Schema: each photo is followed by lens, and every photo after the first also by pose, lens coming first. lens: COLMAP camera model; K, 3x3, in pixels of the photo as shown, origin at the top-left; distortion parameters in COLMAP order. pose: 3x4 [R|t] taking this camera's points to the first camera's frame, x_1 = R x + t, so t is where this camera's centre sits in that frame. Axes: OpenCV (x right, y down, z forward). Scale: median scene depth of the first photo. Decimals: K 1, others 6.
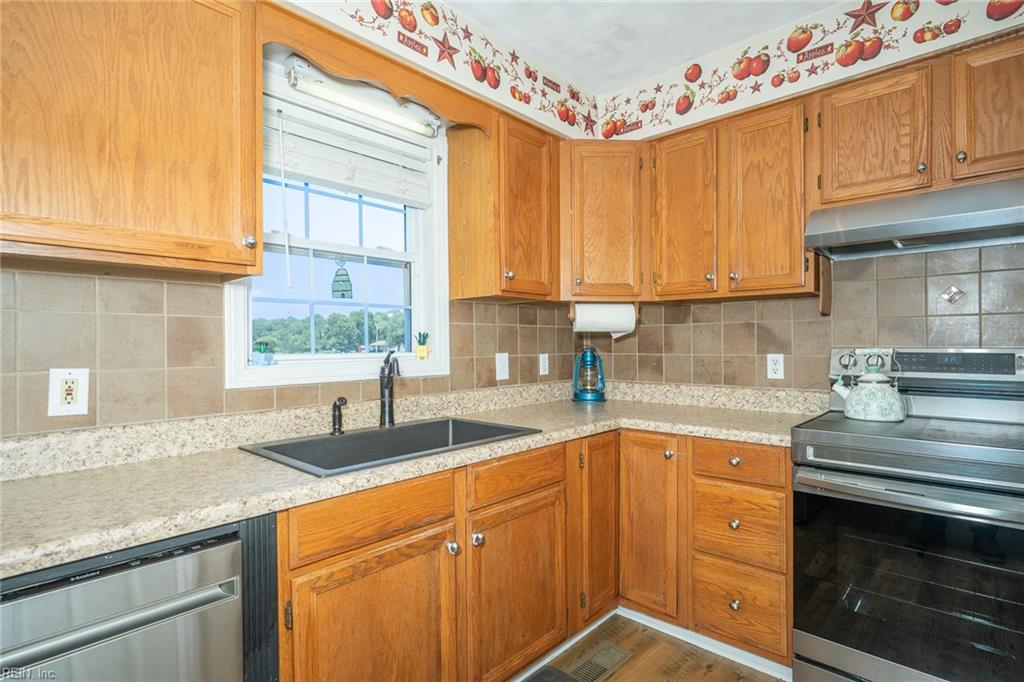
lens RADIAL K [[531.0, 0, 514.4], [0, 531.0, 341.4], [0, 0, 1]] dist [-0.000825, -0.000125]
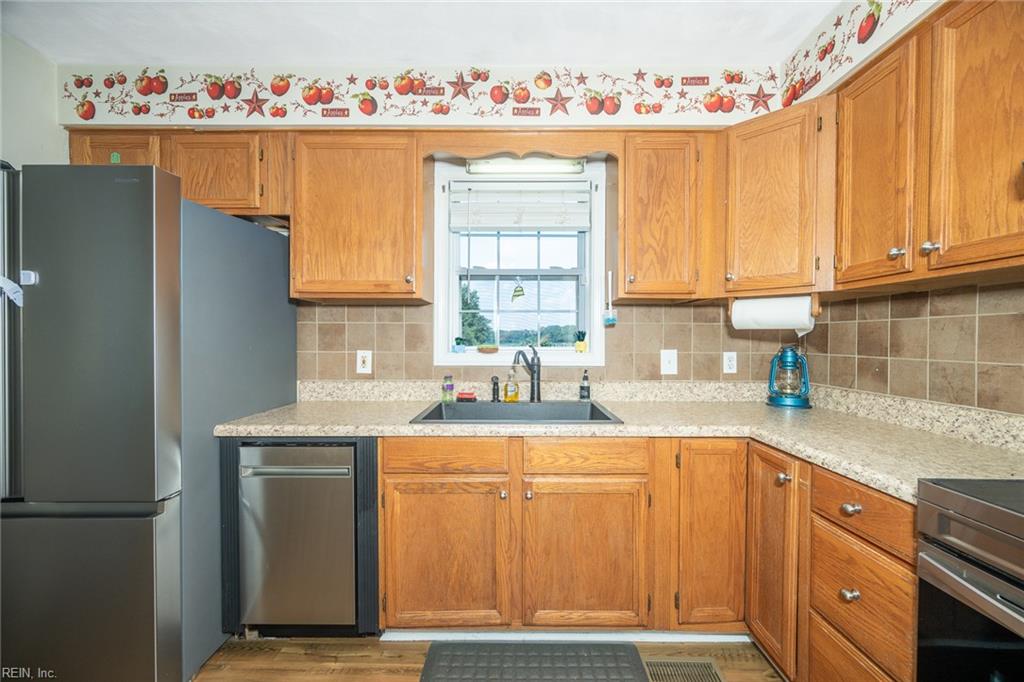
lens RADIAL K [[412.7, 0, 511.1], [0, 412.7, 342.5], [0, 0, 1]] dist [0.000571, 0.000254]
pose [[0.658536, 0.017201, -0.752352, 0.473061], [-0.005778, 0.999825, 0.017801, -0.006923], [0.752527, -0.007376, 0.658520, 0.250391]]
